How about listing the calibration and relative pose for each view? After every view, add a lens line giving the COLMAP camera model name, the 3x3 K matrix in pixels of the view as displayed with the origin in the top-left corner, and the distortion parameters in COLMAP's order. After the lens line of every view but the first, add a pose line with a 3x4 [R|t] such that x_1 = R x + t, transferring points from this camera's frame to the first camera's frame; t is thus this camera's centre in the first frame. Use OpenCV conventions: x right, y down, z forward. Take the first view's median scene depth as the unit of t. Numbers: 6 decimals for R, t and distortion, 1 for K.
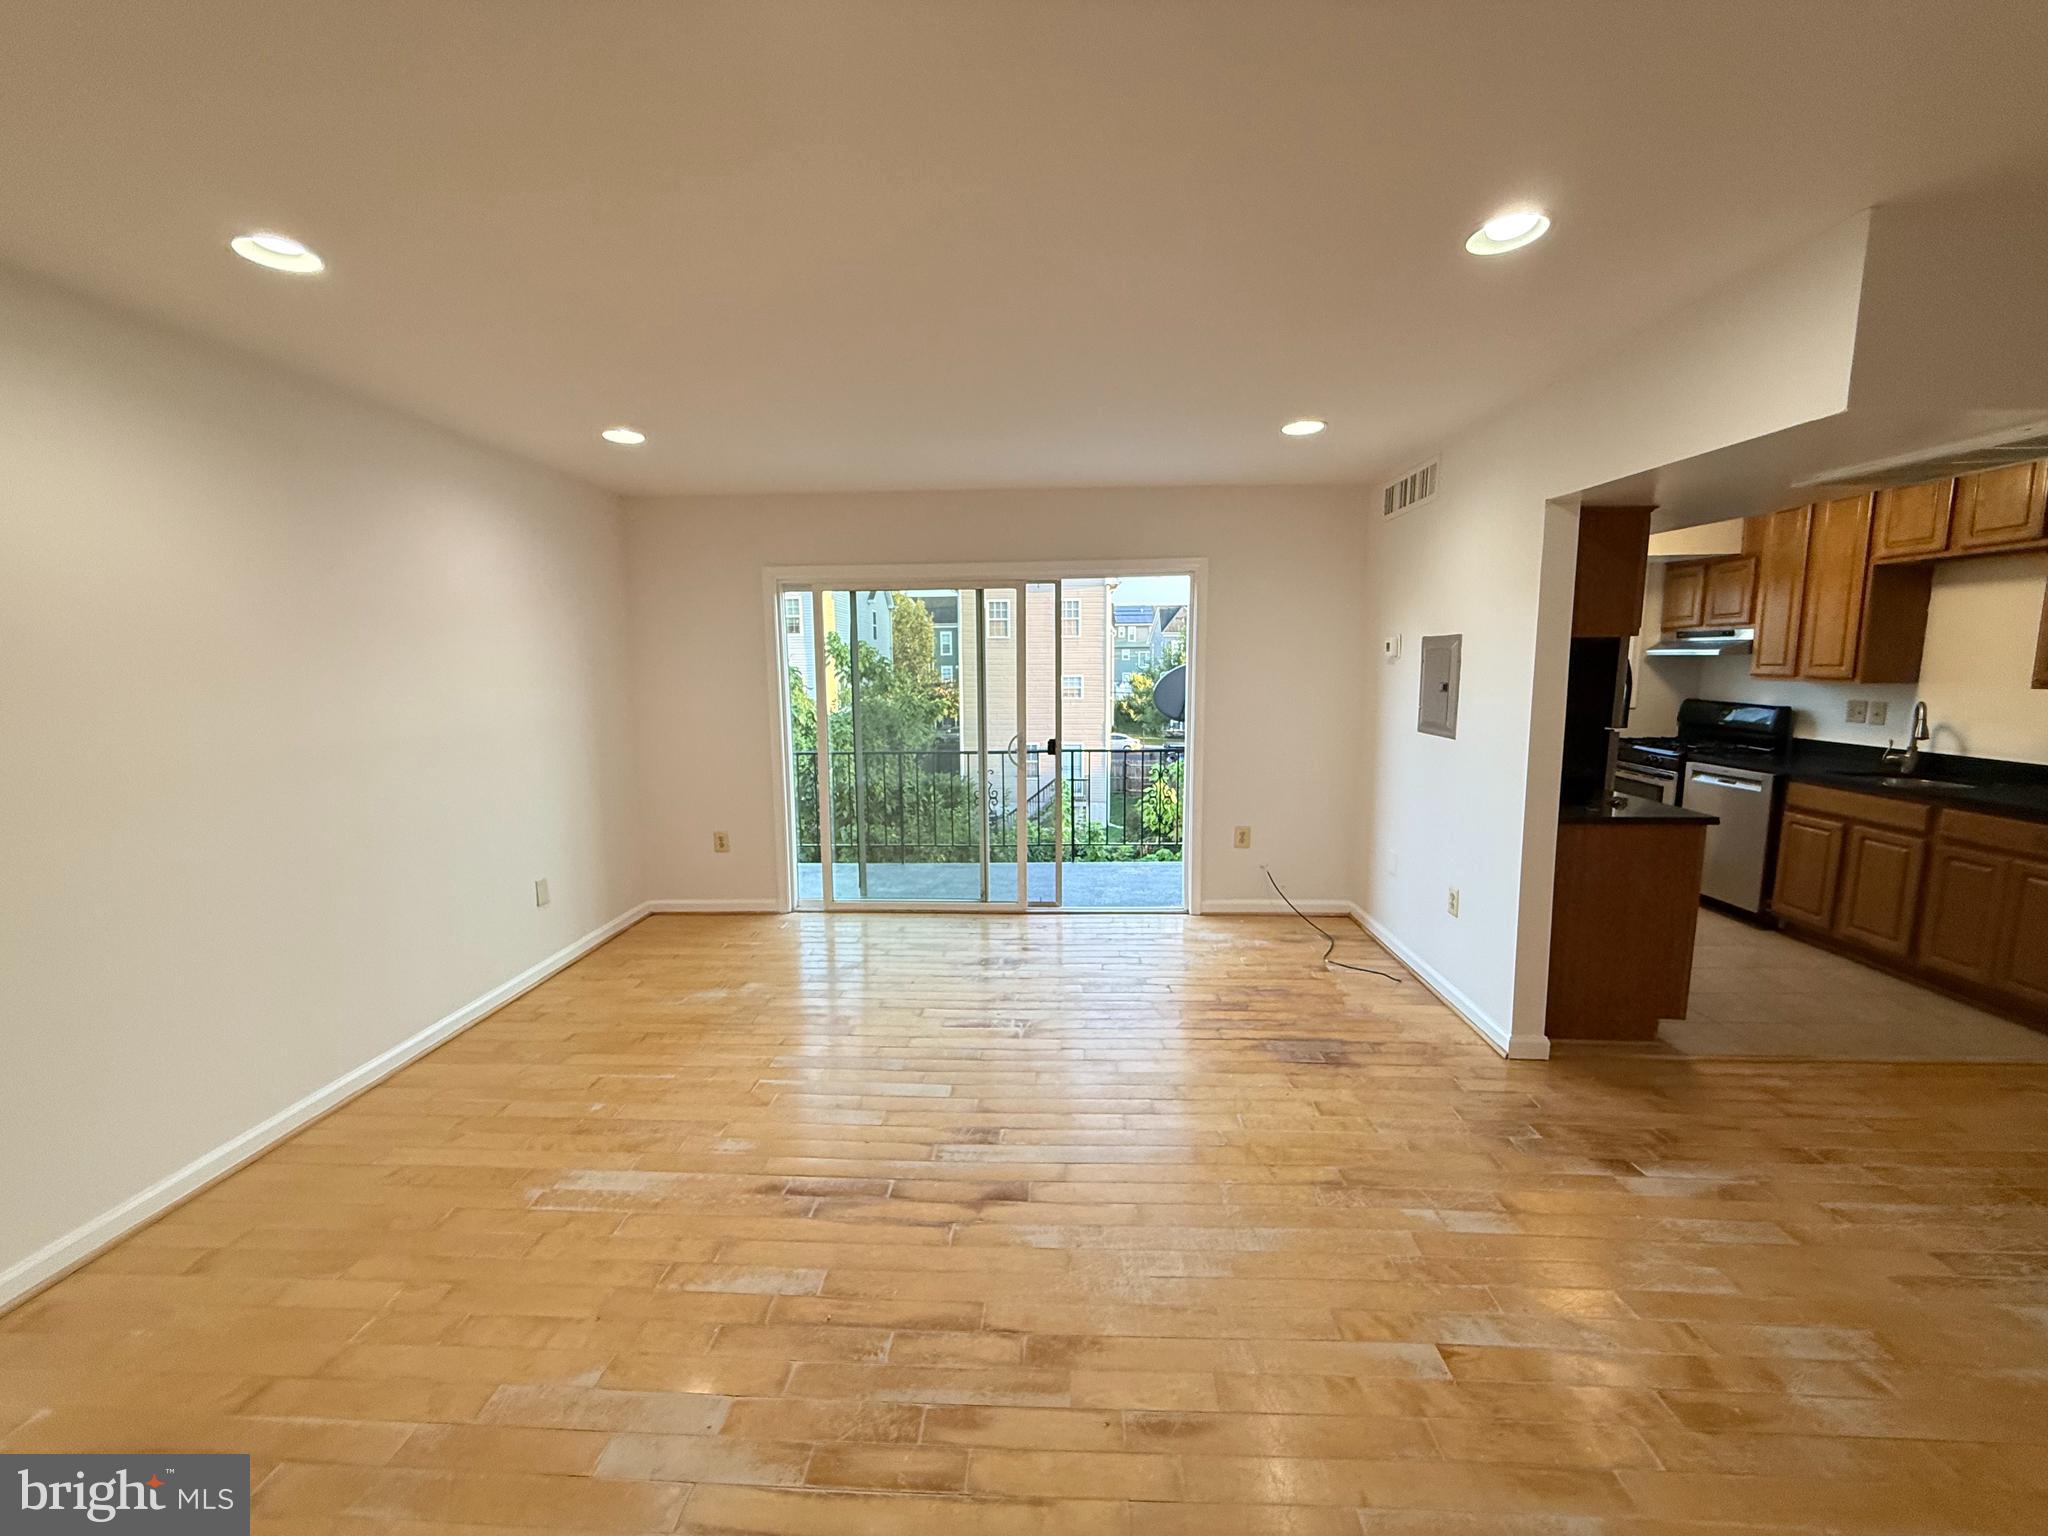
lens RADIAL K [[814.3, 0, 1019.3], [0, 814.3, 766.4], [0, 0, 1]] dist [0.000112, -0.000077]
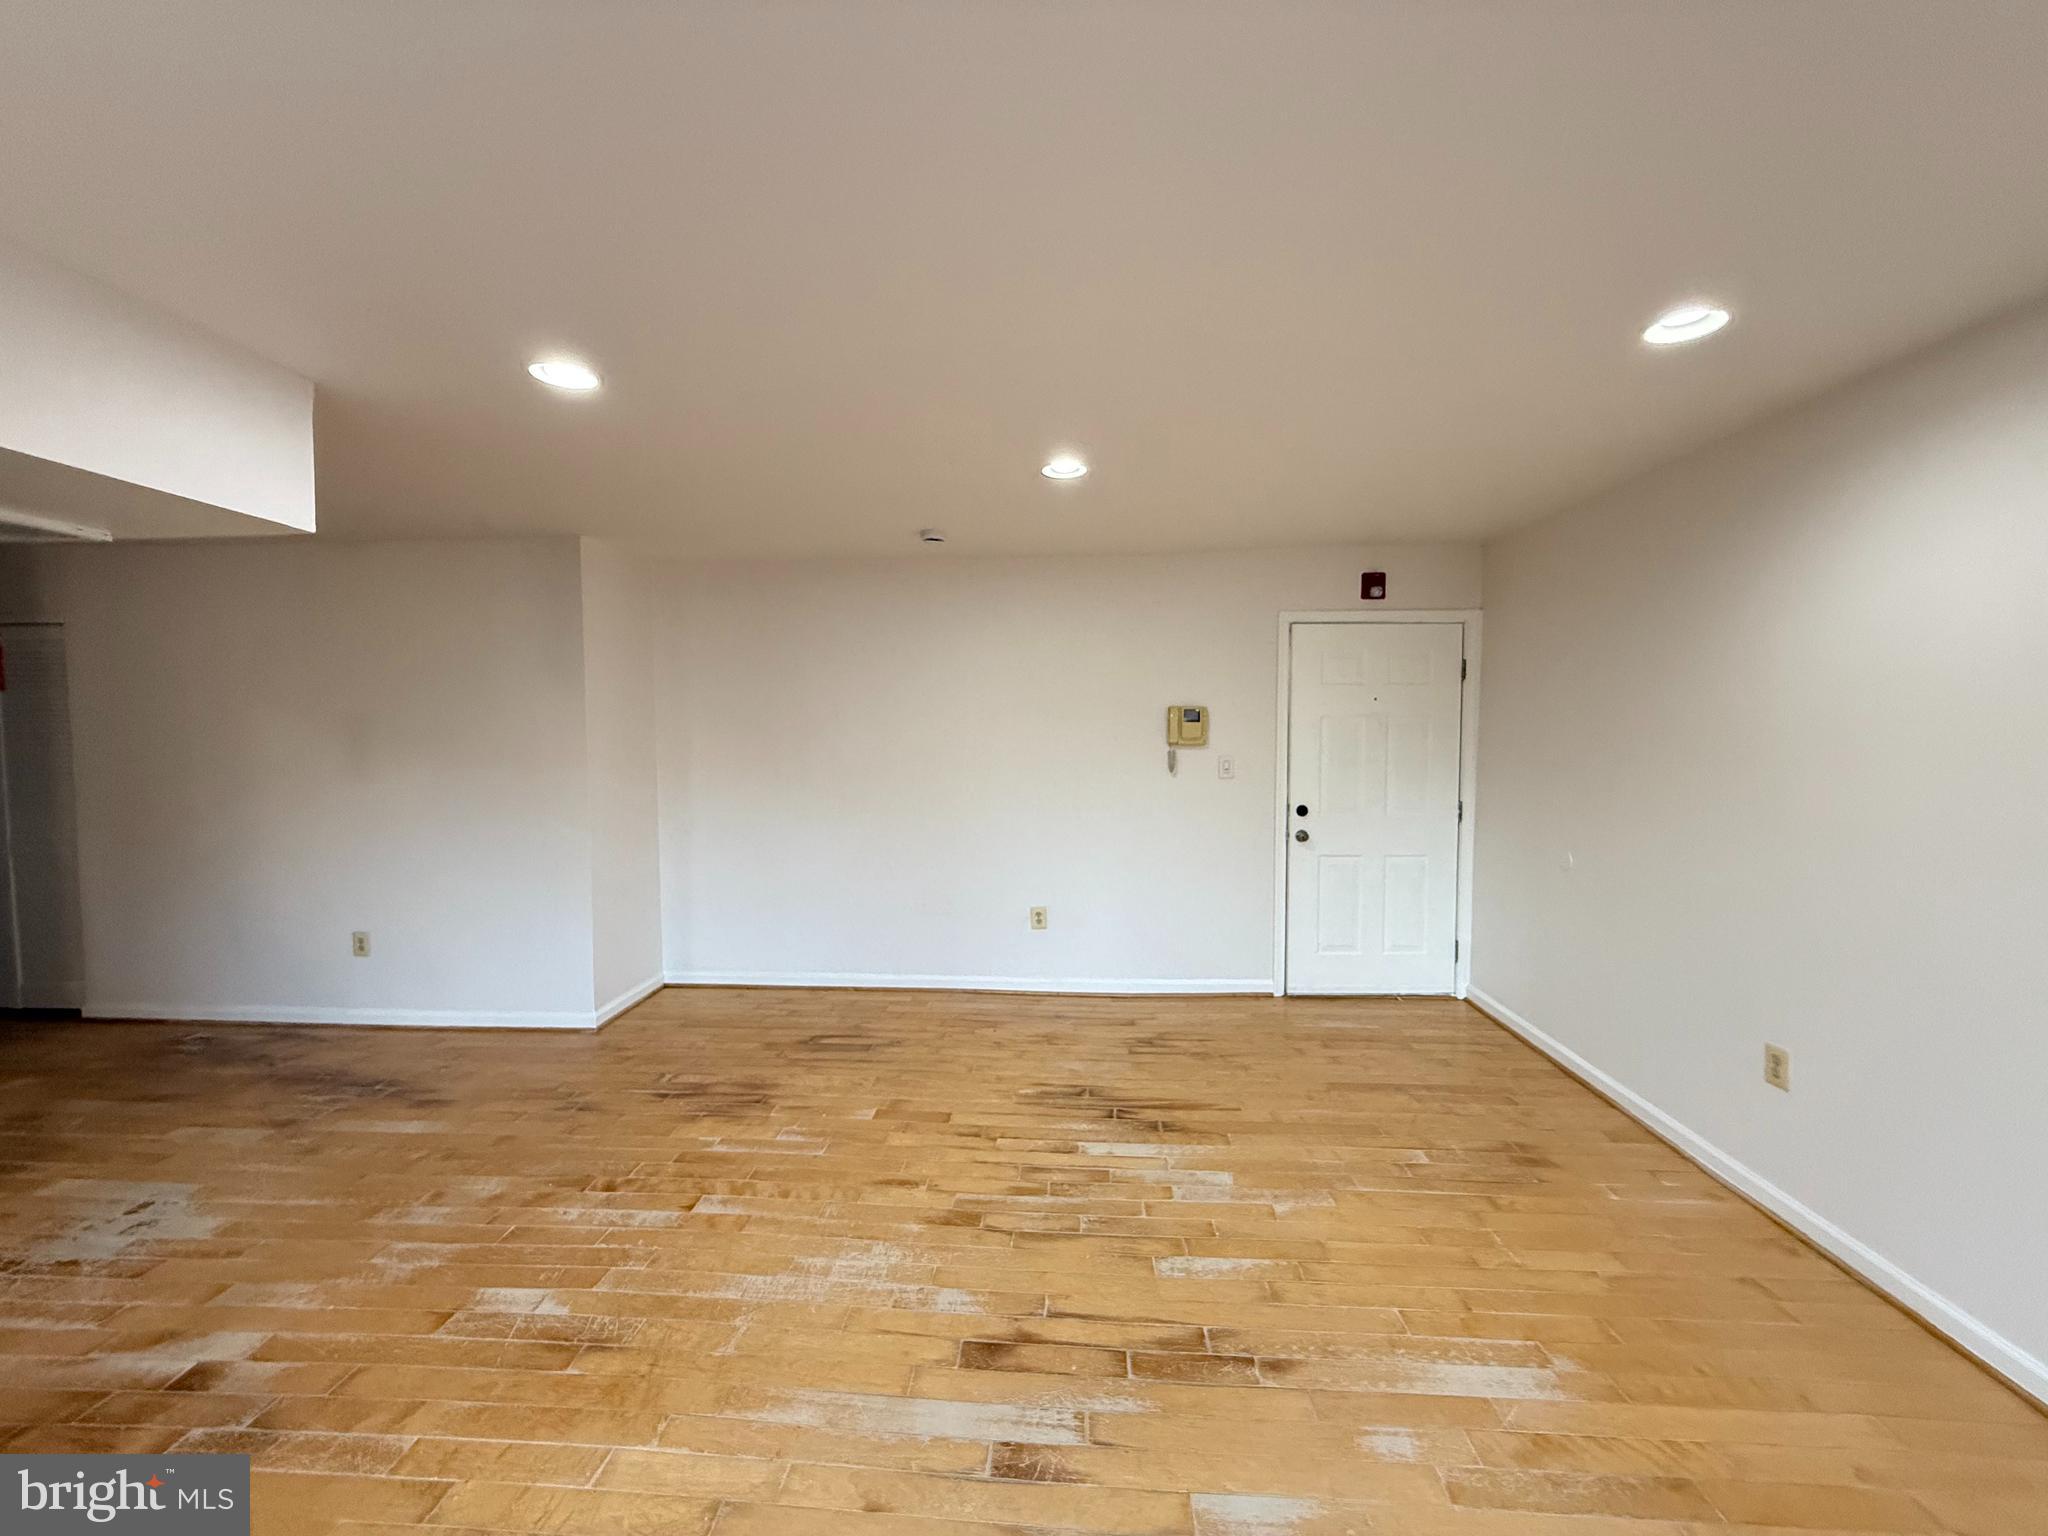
lens RADIAL K [[814.3, 0, 1018.1], [0, 814.3, 766.8], [0, 0, 1]] dist [0.000112, -0.000077]
pose [[-0.999690, 0.007614, 0.023696, -0.038319], [0.011677, 0.984255, 0.176368, -0.117761], [-0.021980, 0.176590, -0.984039, 0.920830]]
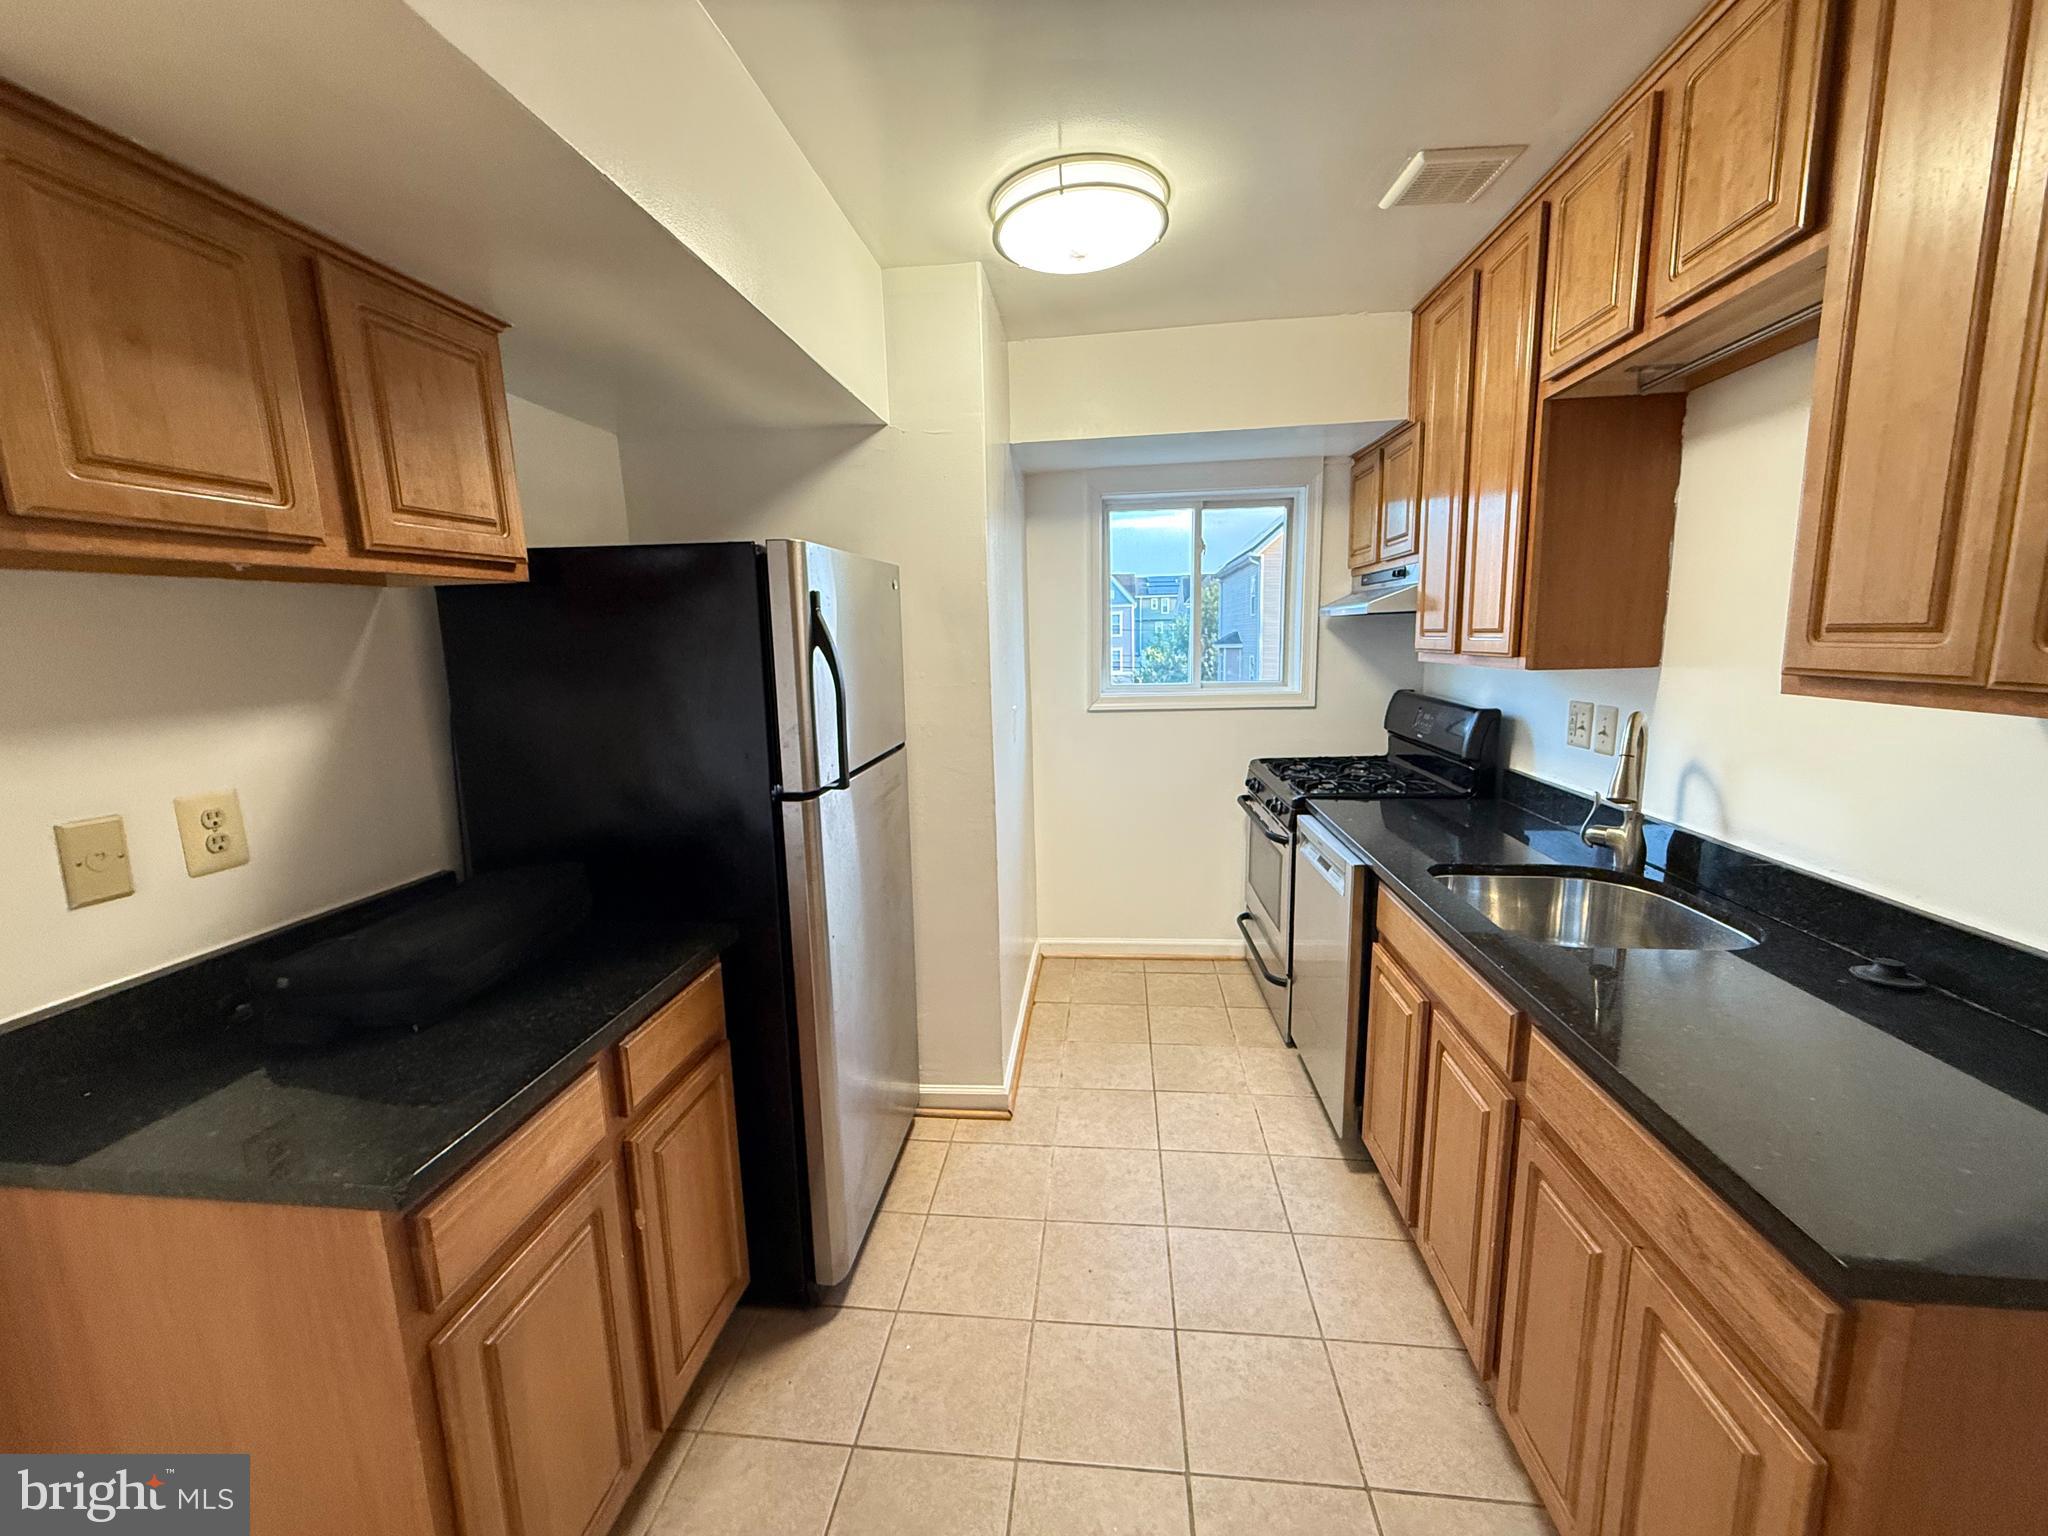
lens RADIAL K [[814.3, 0, 1019.2], [0, 814.3, 767.7], [0, 0, 1]] dist [0.000112, -0.000077]
pose [[0.997677, -0.007158, -0.067742, 0.770412], [0.009285, 0.999472, 0.031142, -0.063276], [0.067483, -0.031698, 0.997217, 0.519056]]
